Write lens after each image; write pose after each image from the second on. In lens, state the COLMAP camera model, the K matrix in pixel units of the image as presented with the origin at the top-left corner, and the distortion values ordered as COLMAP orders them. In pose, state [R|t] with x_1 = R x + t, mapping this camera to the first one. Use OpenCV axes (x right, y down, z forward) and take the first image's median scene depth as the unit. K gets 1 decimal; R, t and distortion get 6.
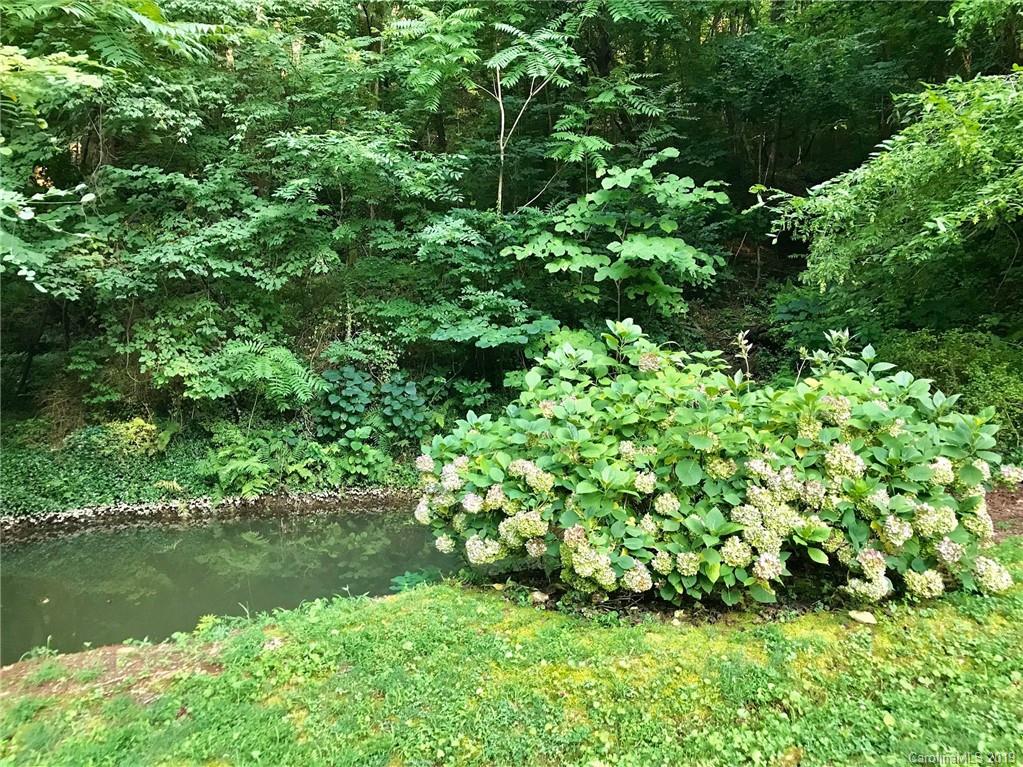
lens RADIAL K [[858.5, 0, 512.1], [0, 858.5, 381.8], [0, 0, 1]] dist [0.063074, -0.028404]
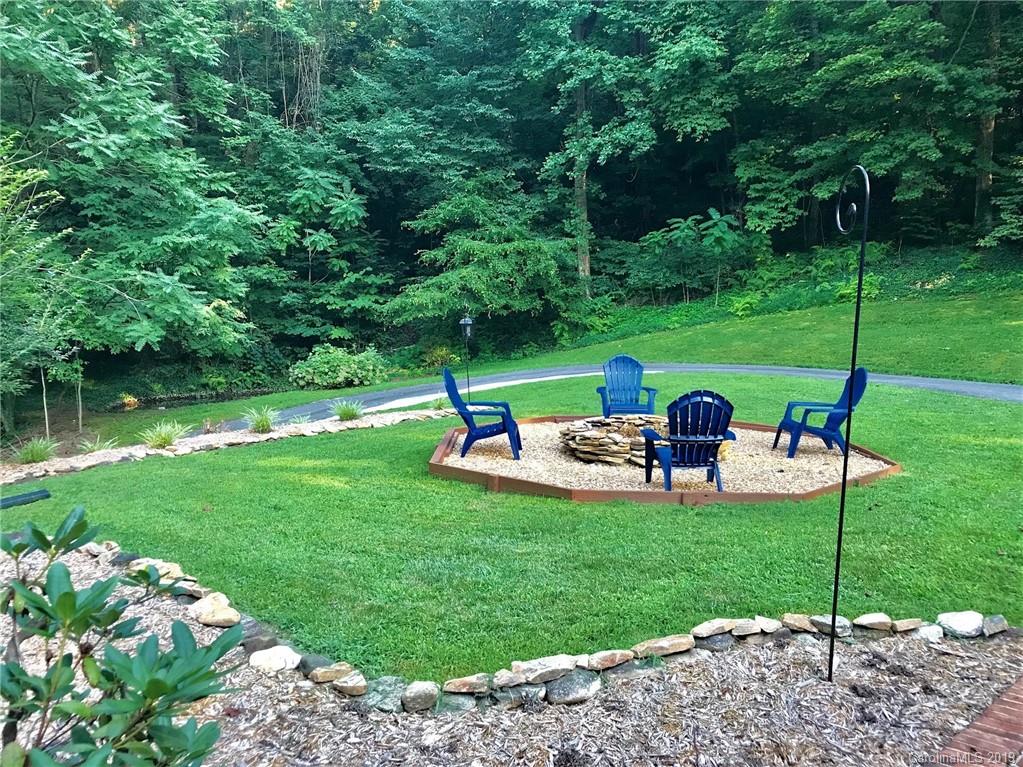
lens RADIAL K [[858.5, 0, 510.3], [0, 858.5, 381.7], [0, 0, 1]] dist [0.063074, -0.028404]
pose [[0.982568, -0.022475, 0.184541, 0.101326], [0.010303, 0.997723, 0.066658, -0.071262], [-0.185619, -0.063595, 0.980562, -1.842067]]
